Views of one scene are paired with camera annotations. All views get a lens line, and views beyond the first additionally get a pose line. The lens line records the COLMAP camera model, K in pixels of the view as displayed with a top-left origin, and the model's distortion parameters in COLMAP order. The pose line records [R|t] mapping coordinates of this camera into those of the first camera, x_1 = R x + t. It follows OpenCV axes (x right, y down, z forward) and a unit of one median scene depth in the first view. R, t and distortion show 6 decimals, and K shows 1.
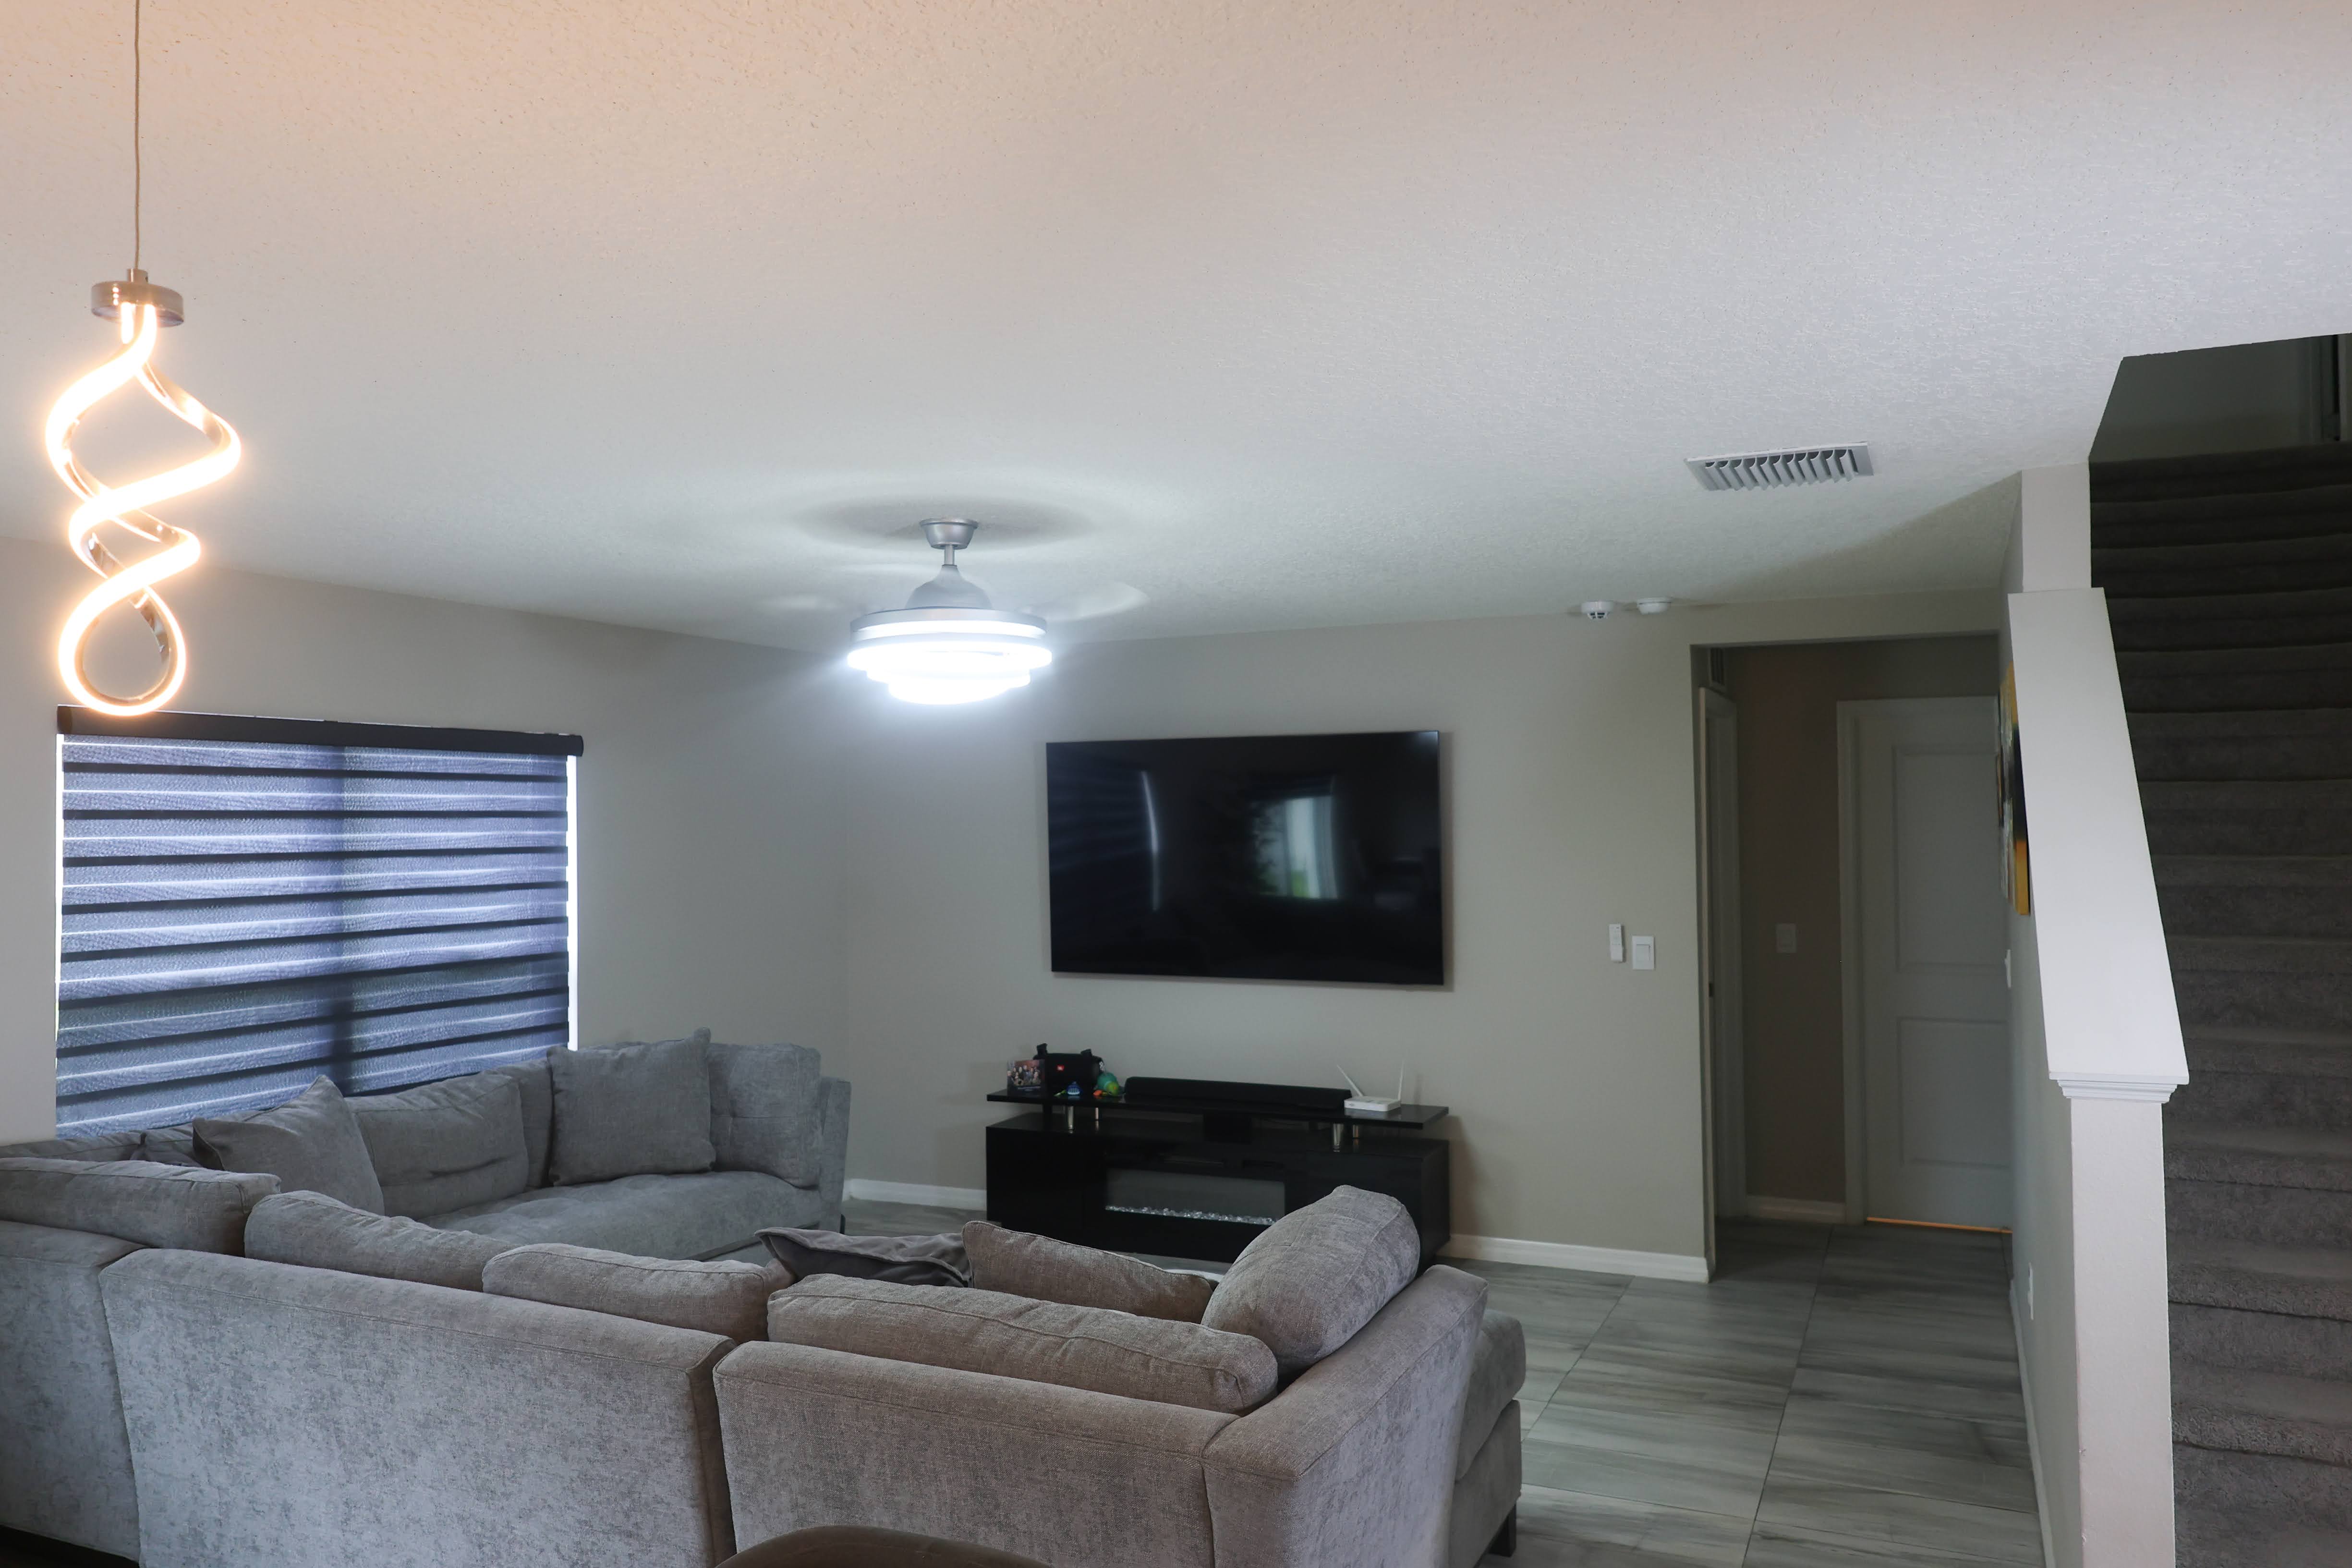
lens RADIAL K [[1683.0, 0, 1167.7], [0, 1683.0, 769.3], [0, 0, 1]] dist [0.017547, -0.009250]
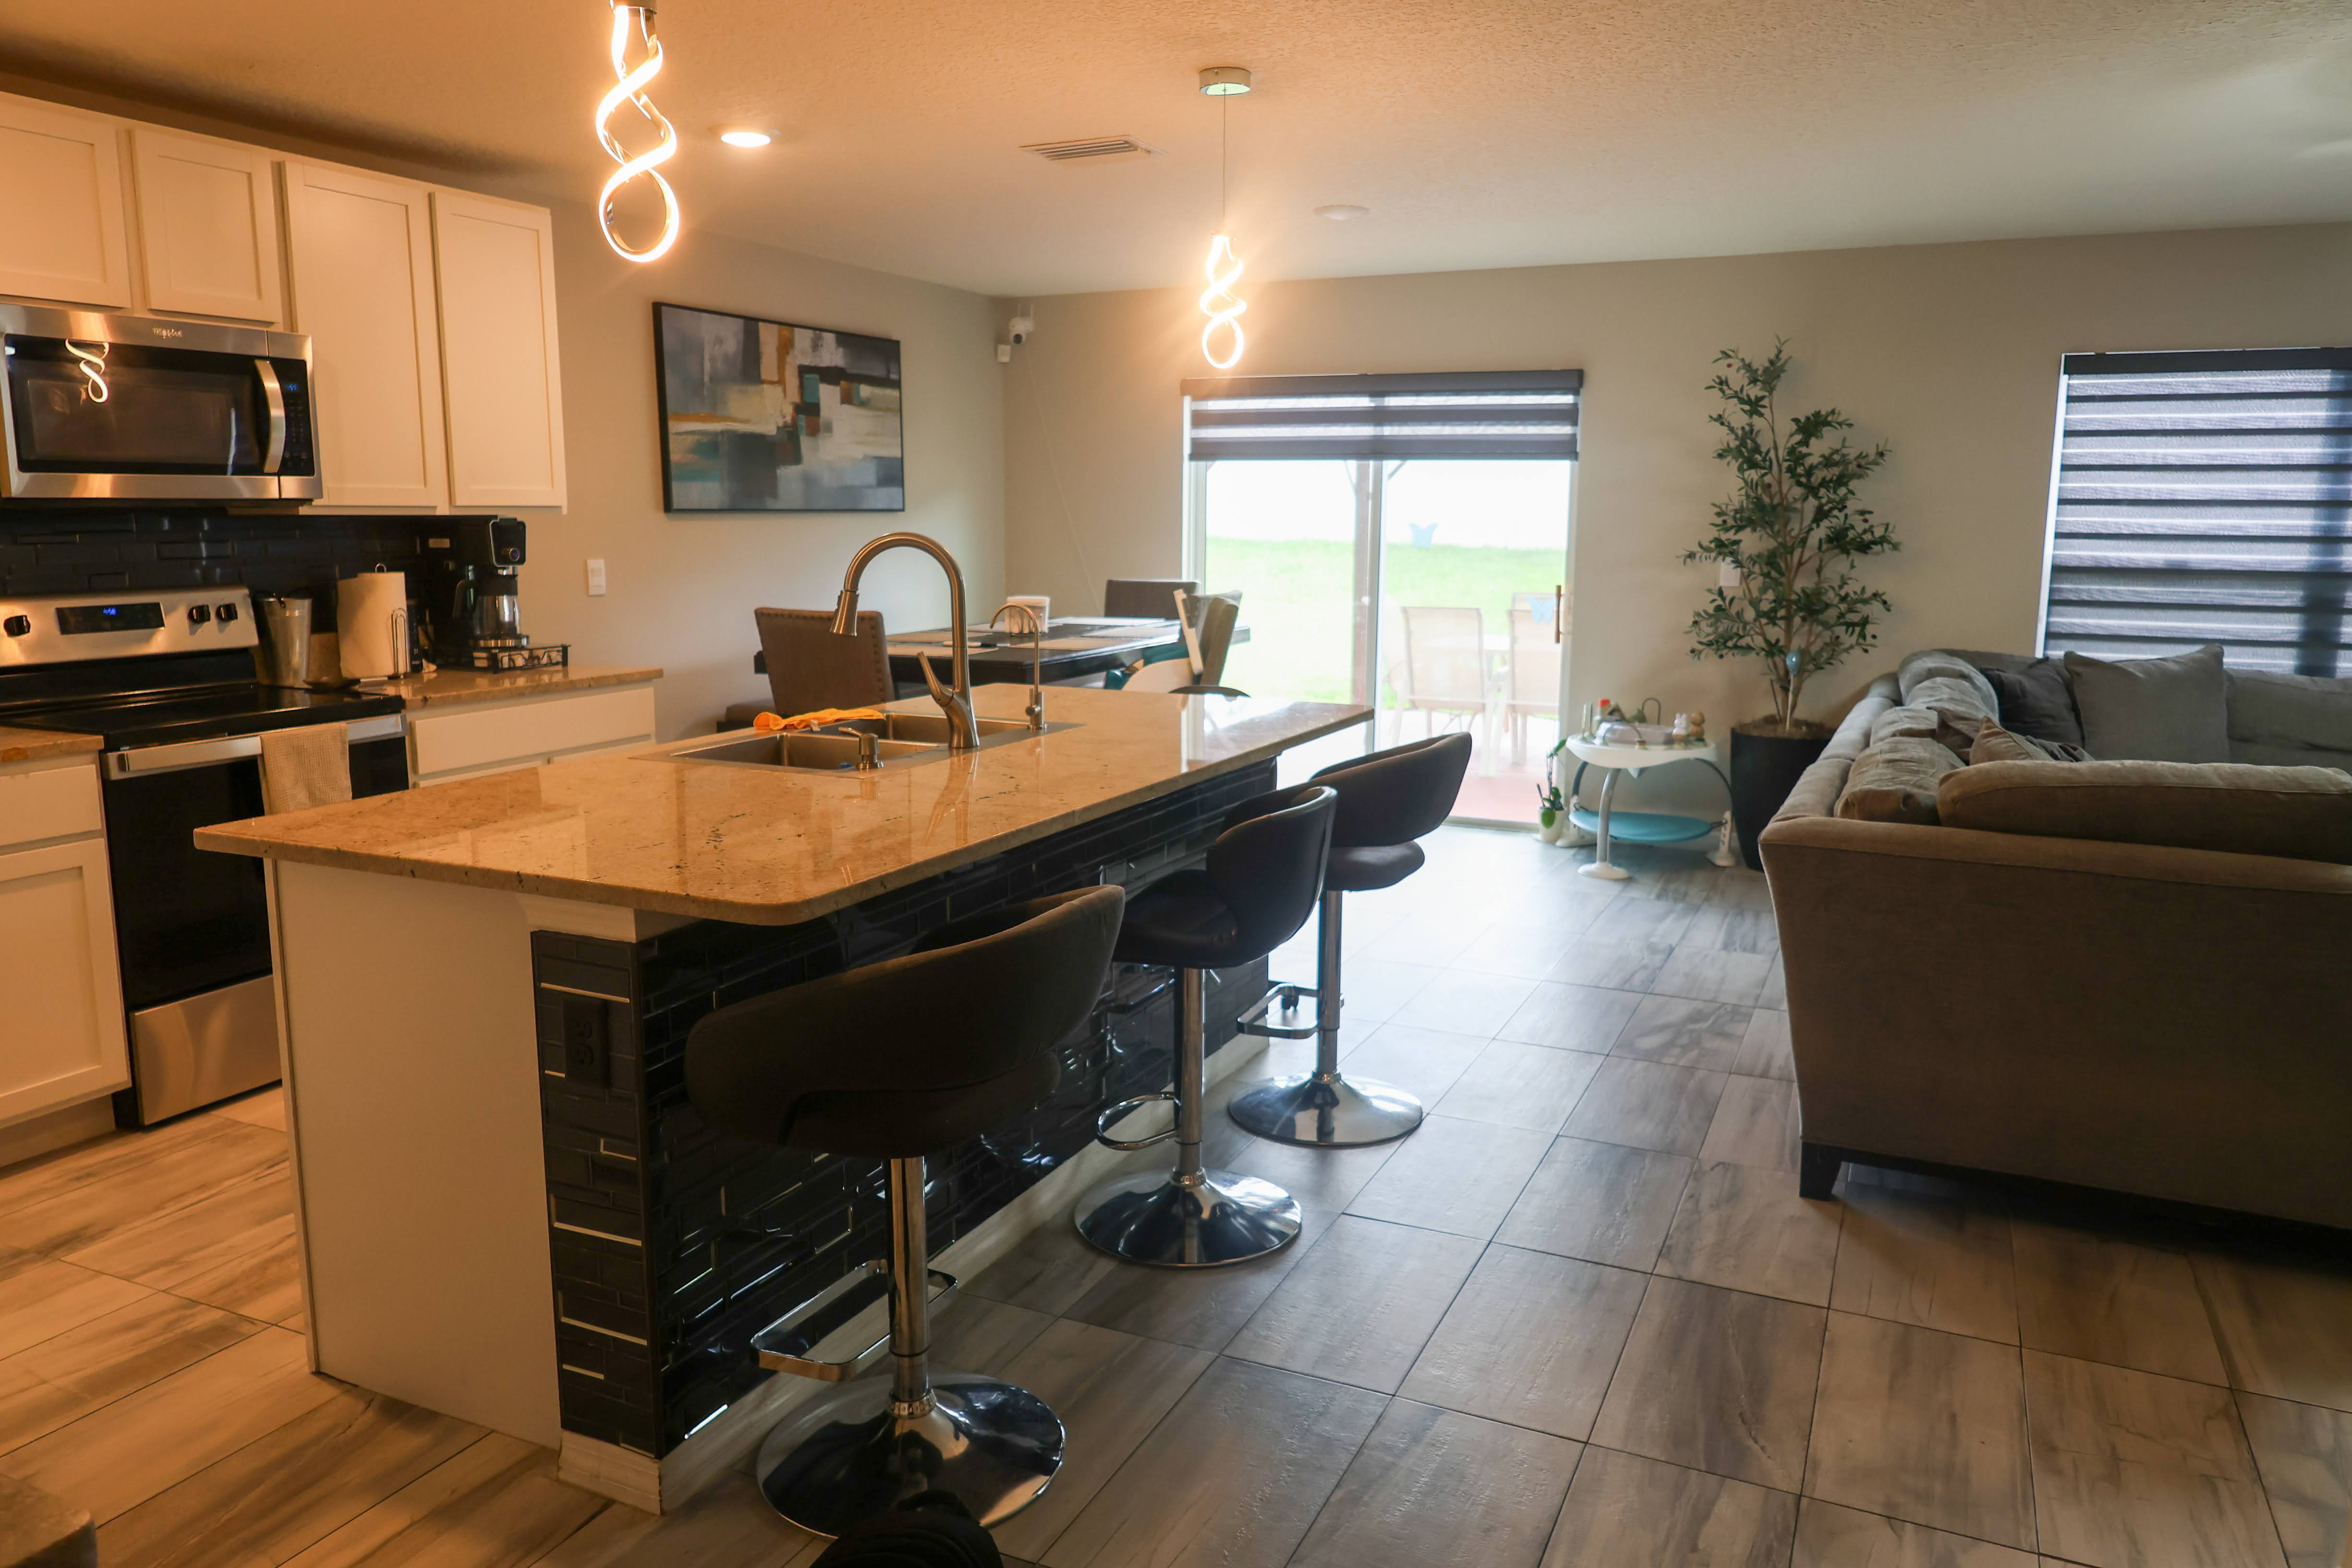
lens RADIAL K [[1618.8, 0, 1183.3], [0, 1618.8, 781.6], [0, 0, 1]] dist [-0.002702, 0.003370]
pose [[-0.006848, 0.177037, -0.984180, 0.734981], [0.020282, 0.984026, 0.176868, 0.059372], [0.999771, -0.018750, -0.010329, 0.270318]]
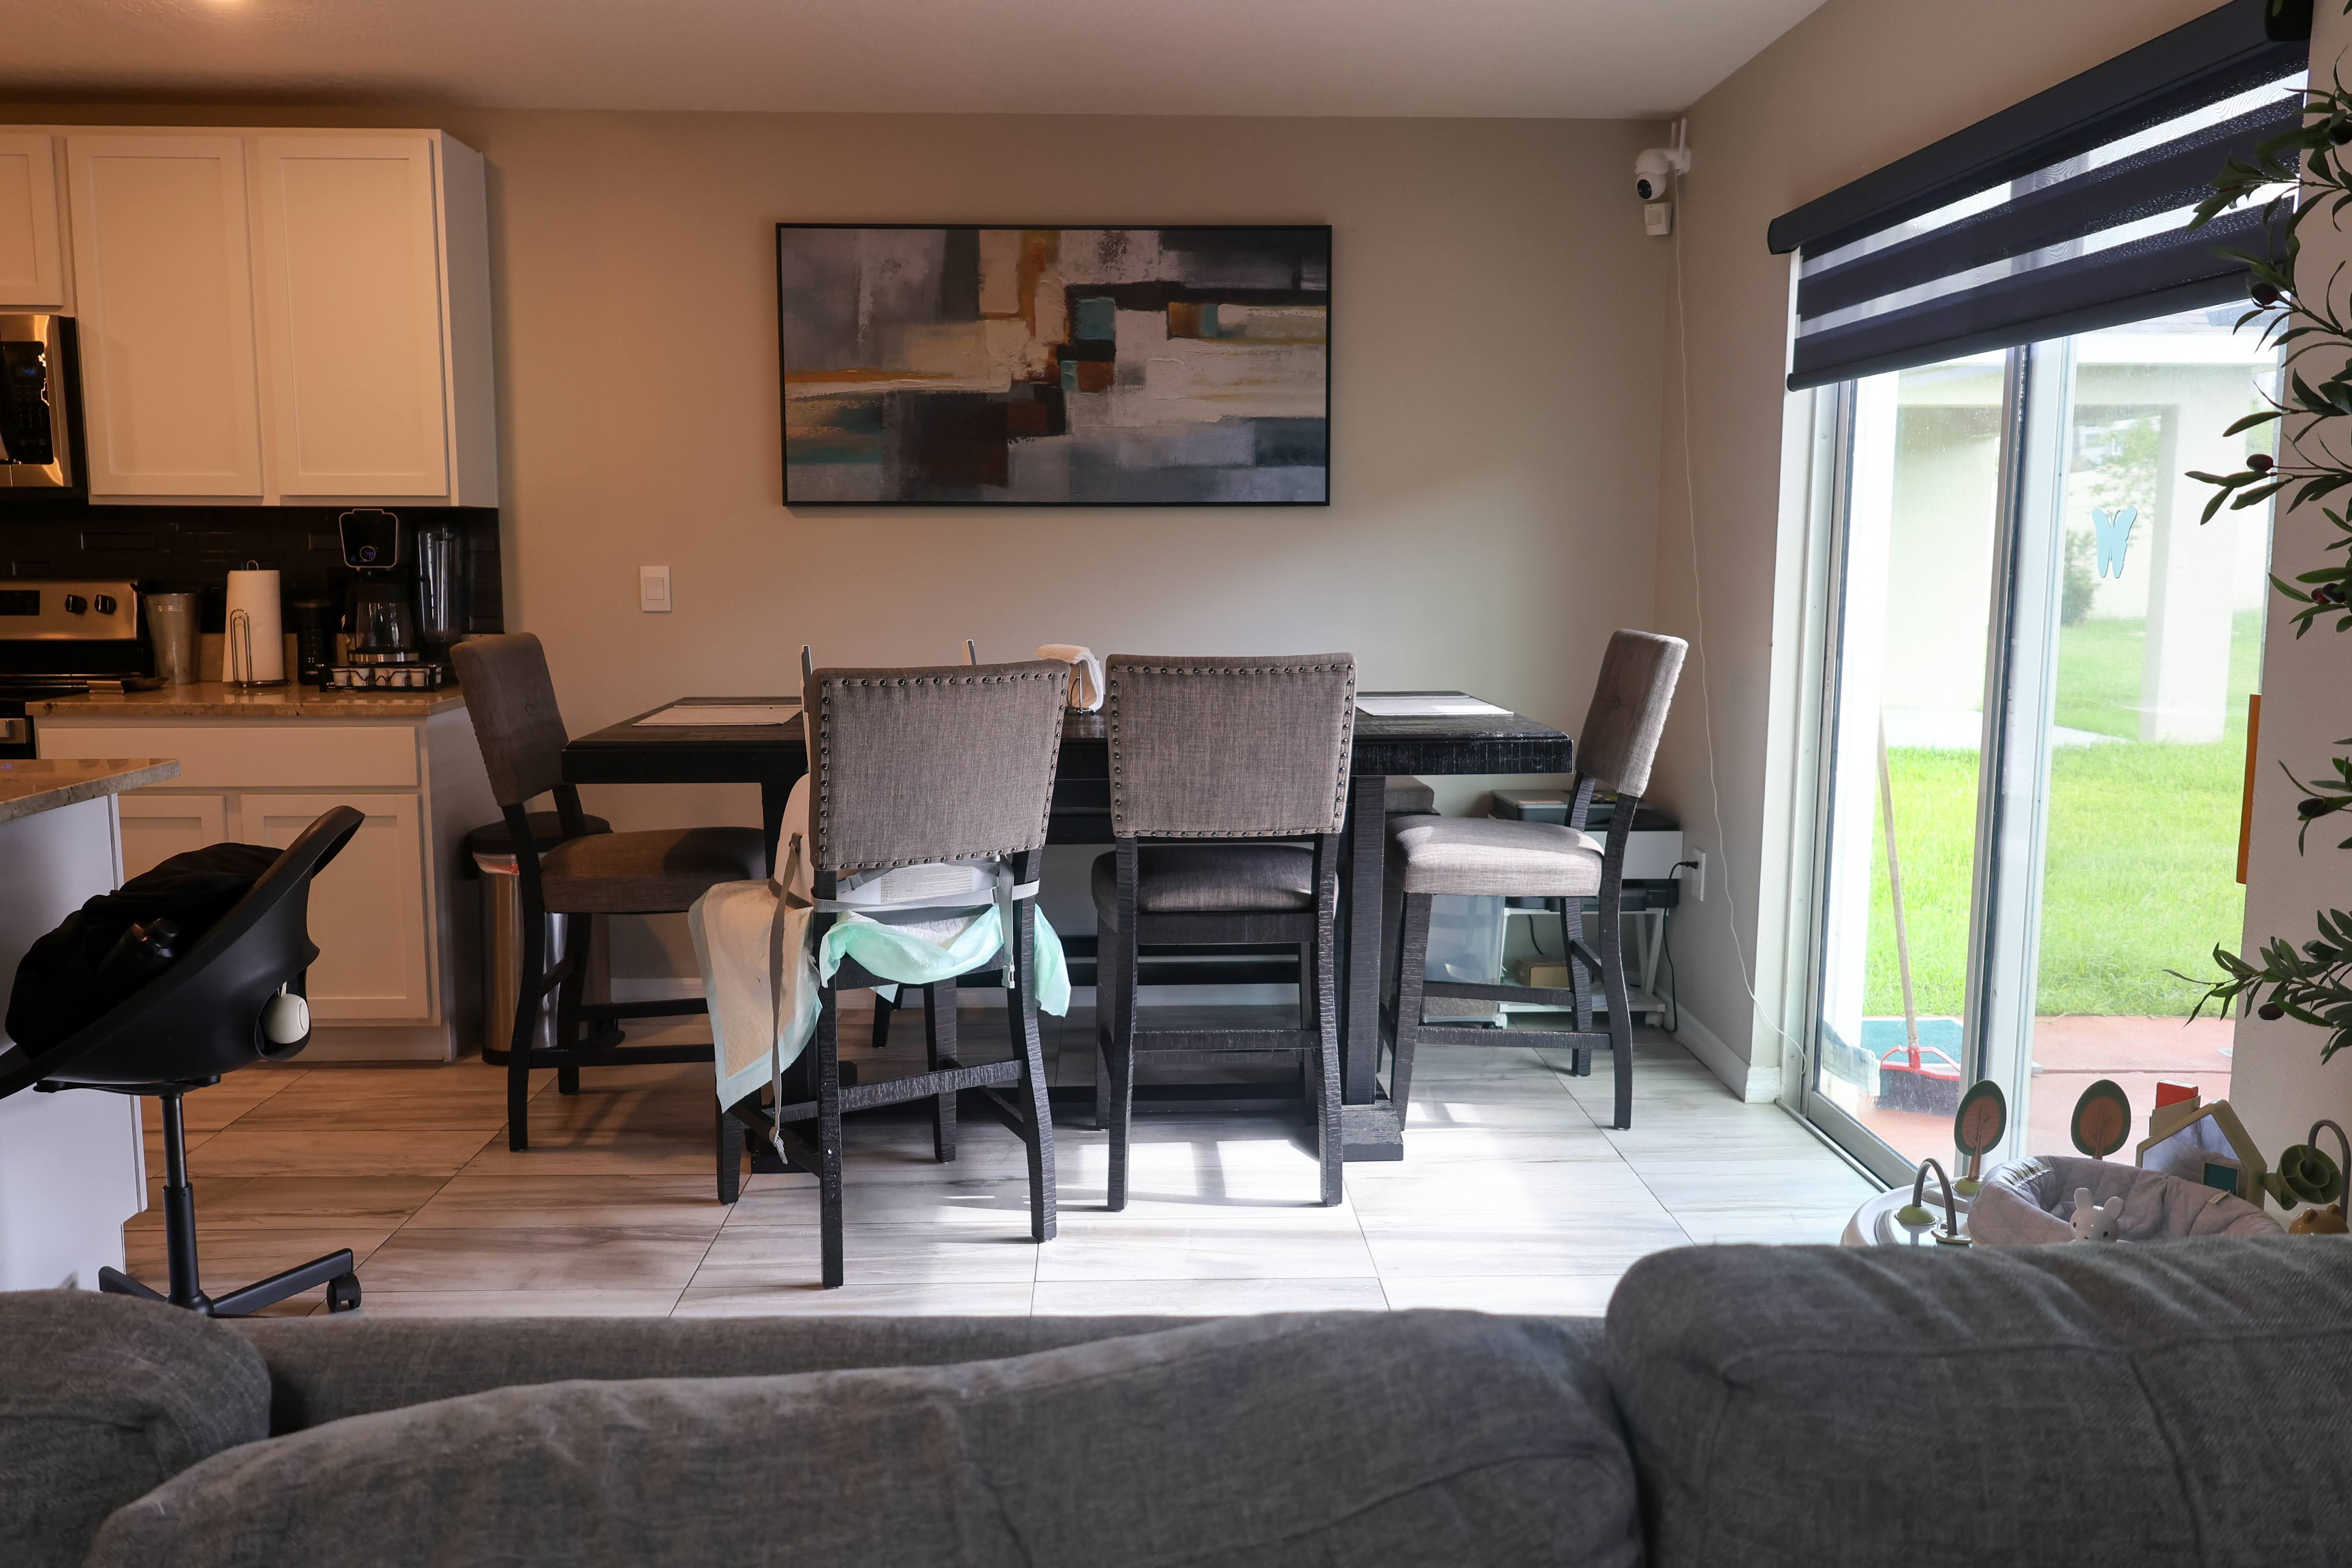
lens RADIAL K [[1894.2, 0, 1176.2], [0, 1894.2, 780.3], [0, 0, 1]] dist [0.008601, -0.003033]
pose [[-0.895132, 0.067048, -0.440730, -0.292119], [0.021990, 0.994063, 0.106563, 0.115783], [0.445258, 0.085697, -0.891292, 0.980157]]
